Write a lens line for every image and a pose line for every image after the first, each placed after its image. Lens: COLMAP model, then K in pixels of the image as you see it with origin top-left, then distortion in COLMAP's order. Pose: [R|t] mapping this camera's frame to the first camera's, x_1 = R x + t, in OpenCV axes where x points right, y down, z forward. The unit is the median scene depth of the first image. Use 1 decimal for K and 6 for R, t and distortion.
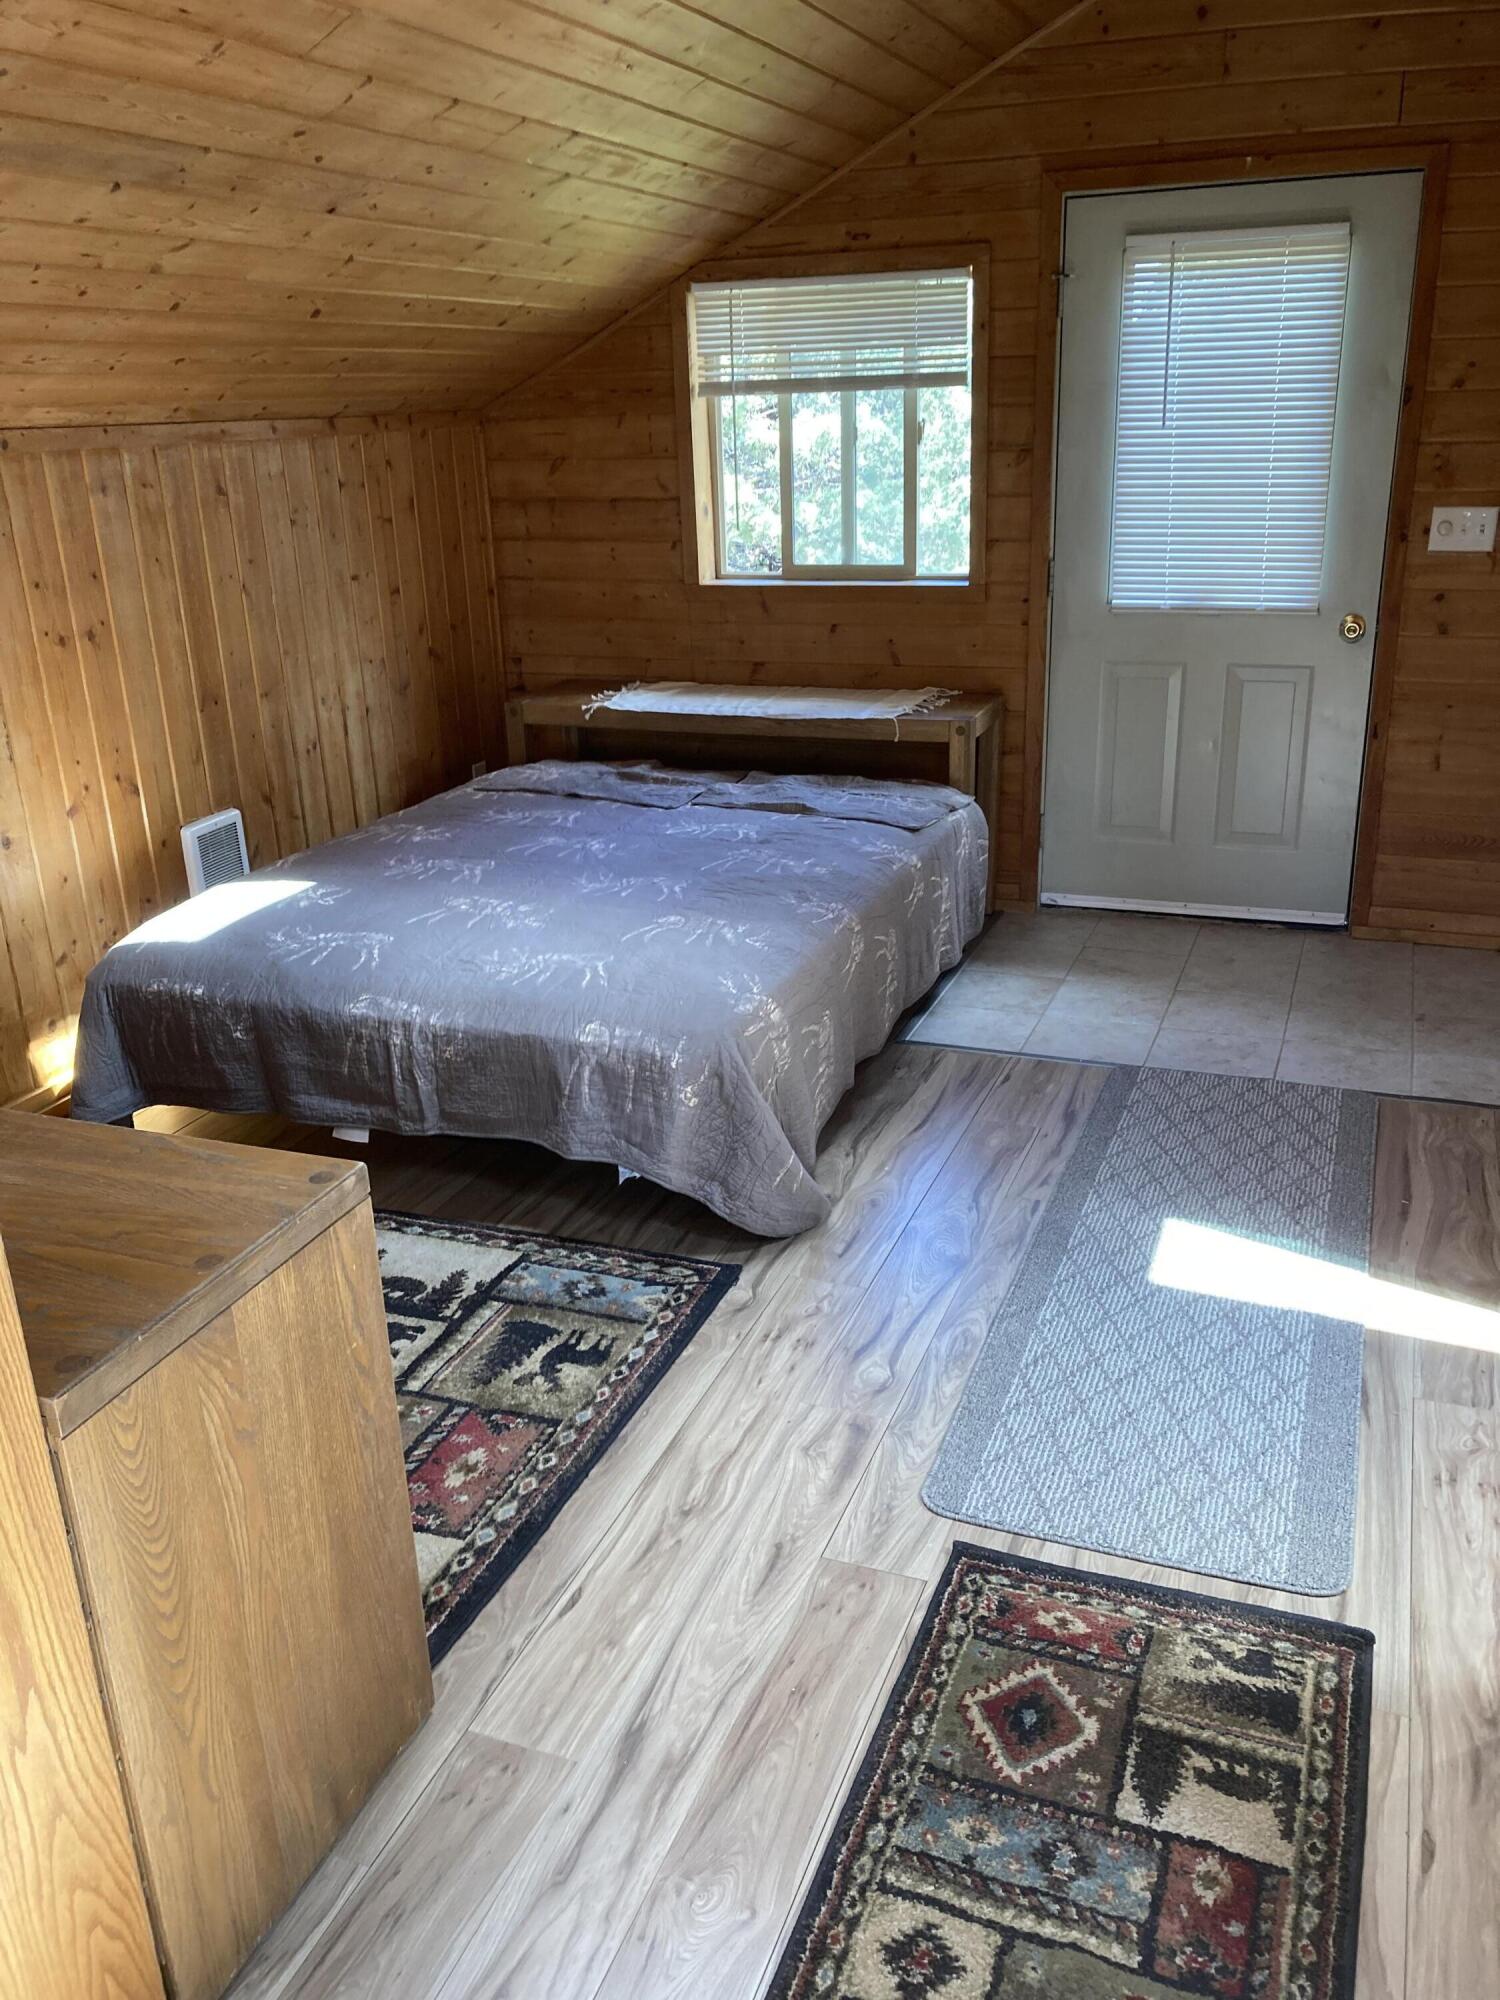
lens RADIAL K [[1592.0, 0, 750.0], [0, 1592.0, 1000.0], [0, 0, 1]] dist [0.100736, -0.172662]
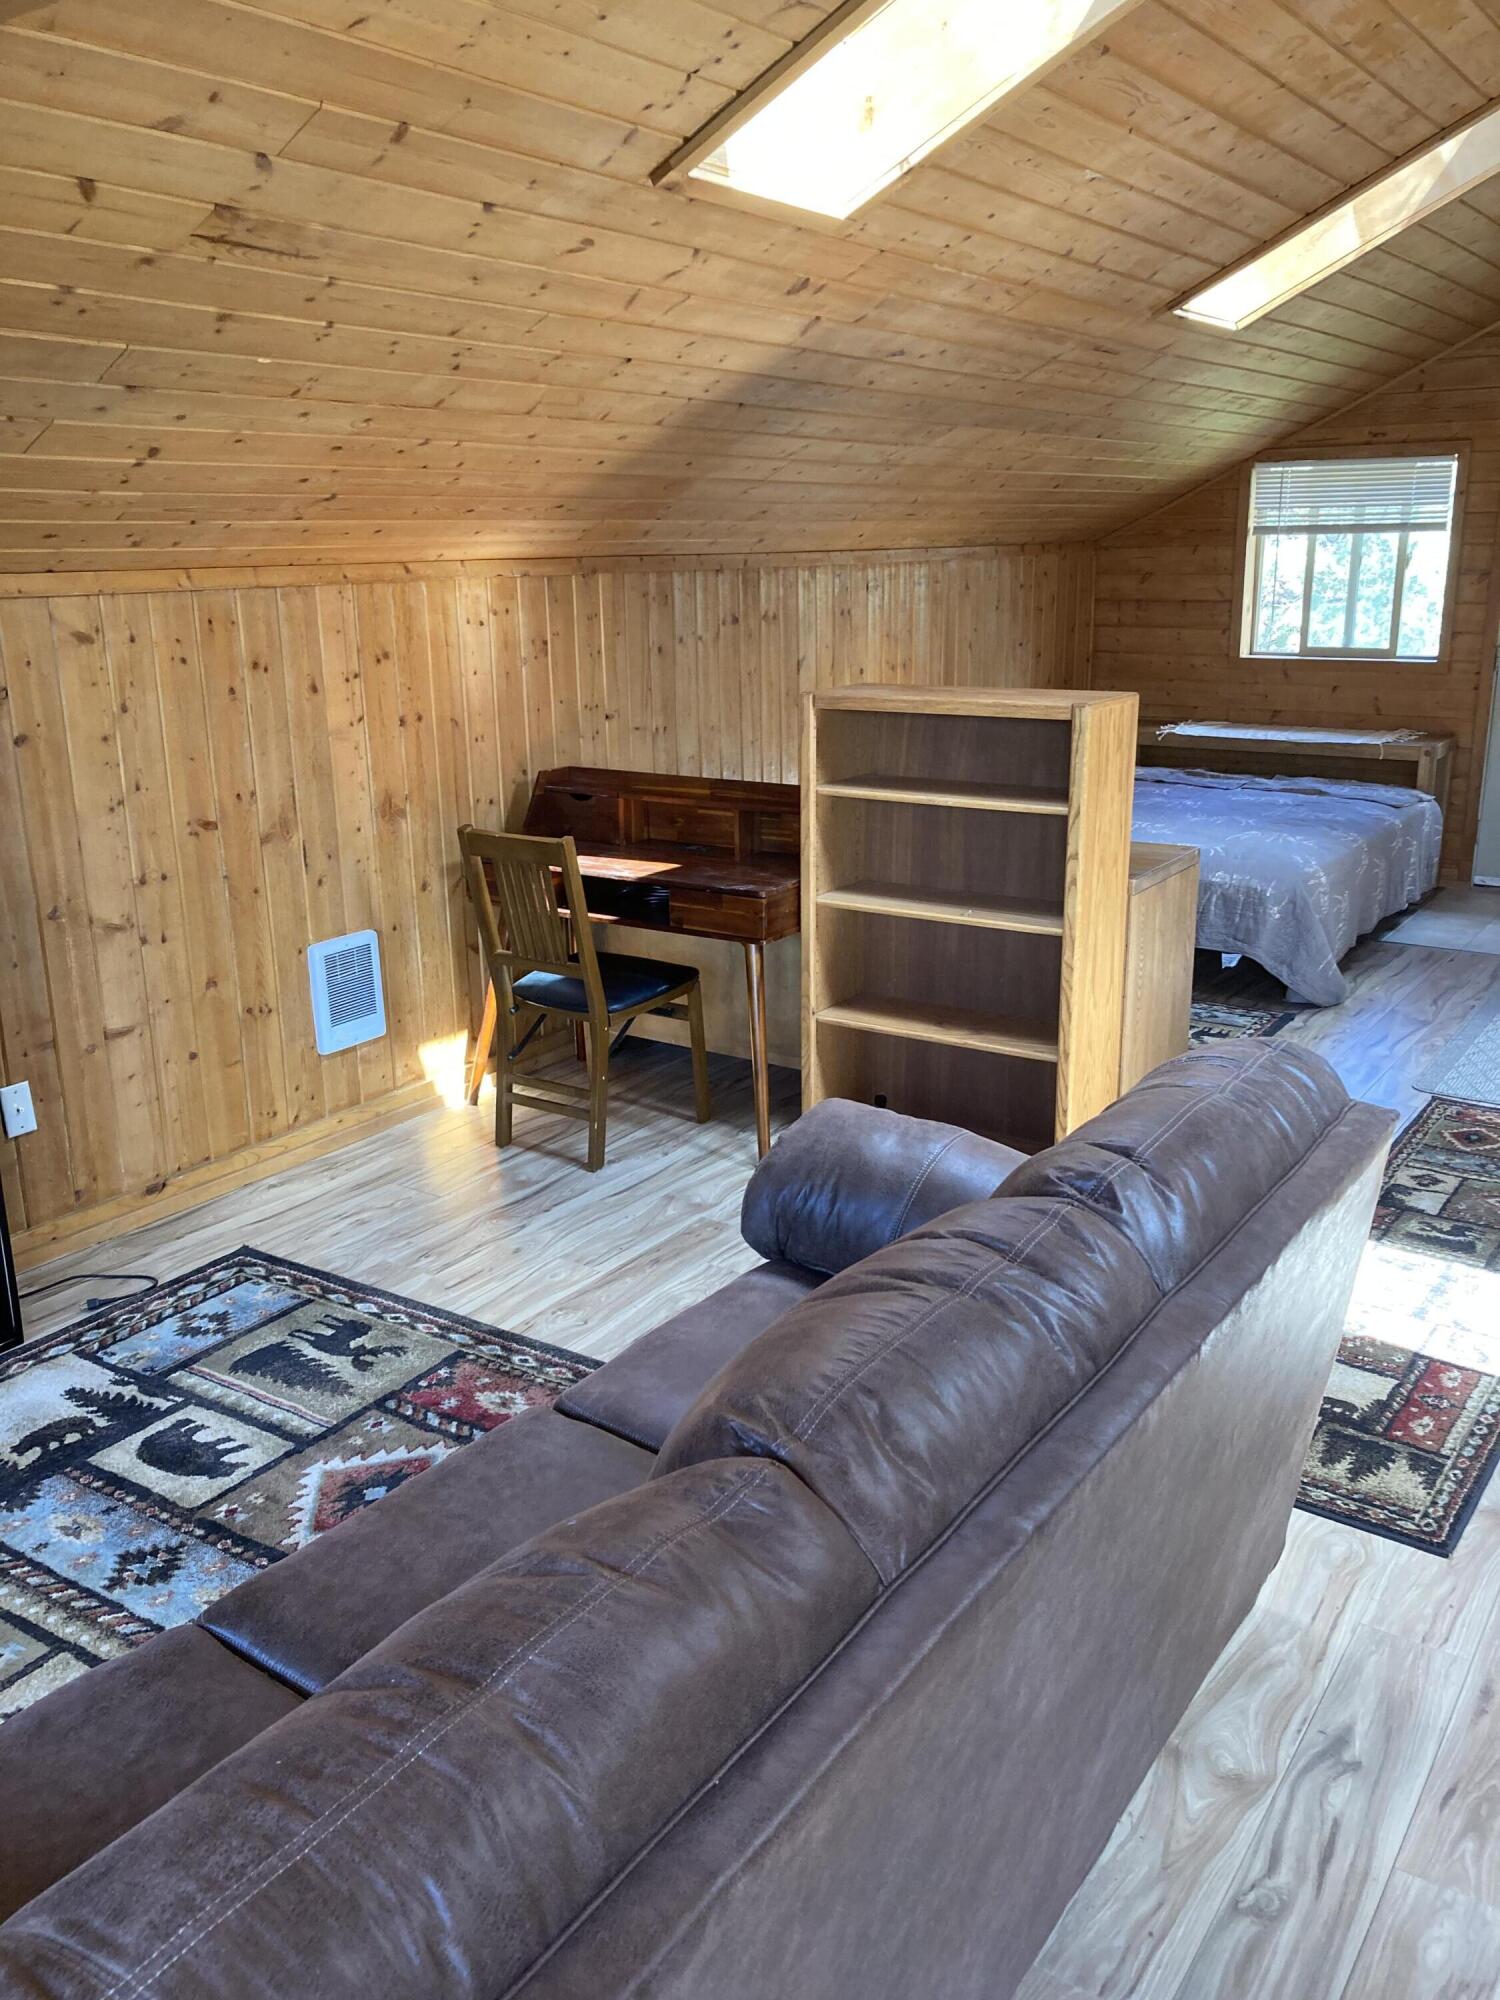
lens RADIAL K [[1629.7, 0, 750.0], [0, 1629.7, 1000.0], [0, 0, 1]] dist [0.037648, -0.009797]
pose [[0.974498, 0.079803, -0.209724, -0.149230], [-0.095444, 0.993275, -0.065532, 0.227122], [0.203084, 0.083878, 0.975562, -0.623065]]
